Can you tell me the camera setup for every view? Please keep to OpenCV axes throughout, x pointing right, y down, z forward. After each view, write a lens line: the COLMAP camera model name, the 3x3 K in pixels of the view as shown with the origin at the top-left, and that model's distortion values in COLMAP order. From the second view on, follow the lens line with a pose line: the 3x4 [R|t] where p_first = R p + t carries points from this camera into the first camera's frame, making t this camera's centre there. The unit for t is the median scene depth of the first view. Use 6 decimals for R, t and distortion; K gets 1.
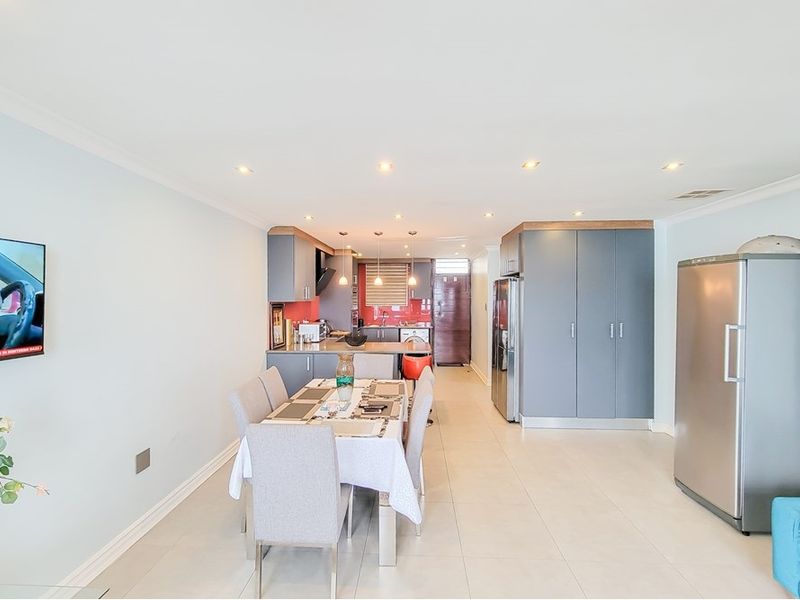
lens RADIAL K [[381.1, 0, 399.3], [0, 381.1, 306.7], [0, 0, 1]] dist [-0.000084, -0.000495]
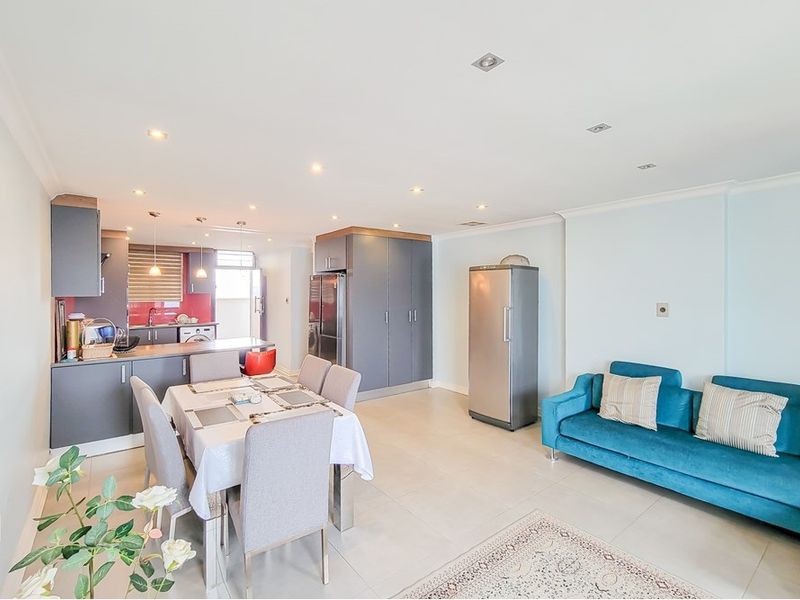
lens RADIAL K [[380.7, 0, 400.0], [0, 380.7, 300.0], [0, 0, 1]] dist [-0.000656, -0.000109]
pose [[0.760278, -0.014060, 0.649446, -0.305802], [0.016495, 0.999861, 0.002336, 0.002373], [-0.649388, 0.008937, 0.760405, 0.019263]]
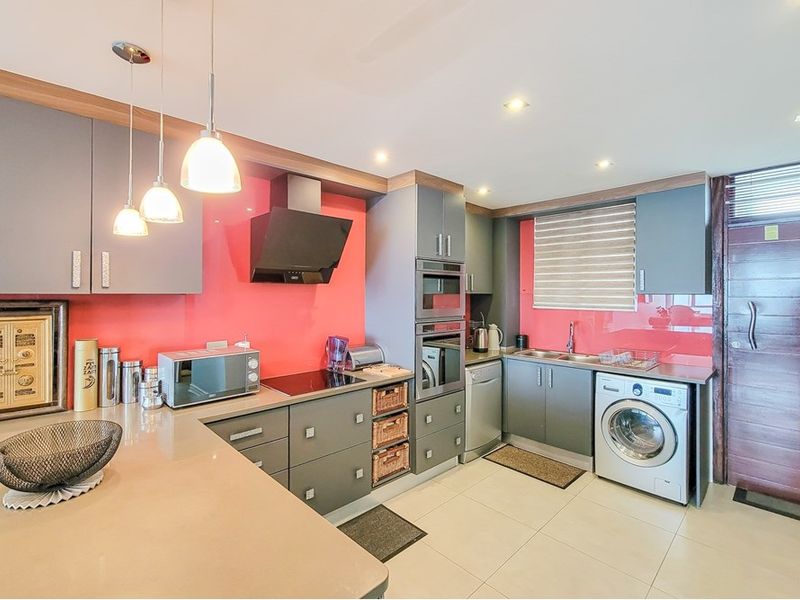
lens RADIAL K [[374.8, 0, 394.0], [0, 374.8, 290.8], [0, 0, 1]] dist [0.000485, -0.000111]
pose [[0.719819, 0.001796, -0.694160, 0.200729], [-0.021134, 0.999590, -0.019329, -0.018686], [0.693840, 0.028584, 0.719562, 1.014377]]
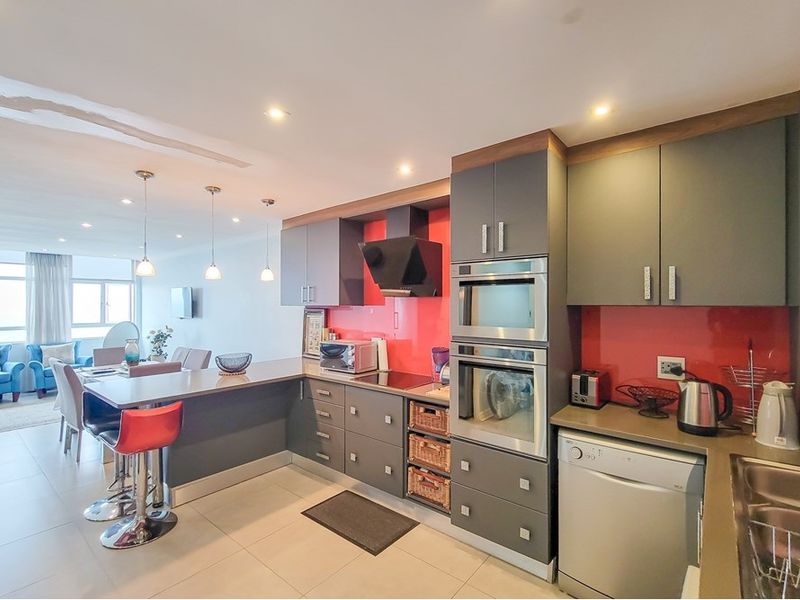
lens RADIAL K [[380.7, 0, 400.0], [0, 380.7, 300.0], [0, 0, 1]] dist [-0.000656, -0.000109]
pose [[-0.602969, -0.000826, -0.797764, 0.255103], [-0.011814, 0.999899, 0.007894, -0.036975], [0.797677, 0.014185, -0.602917, 1.703714]]
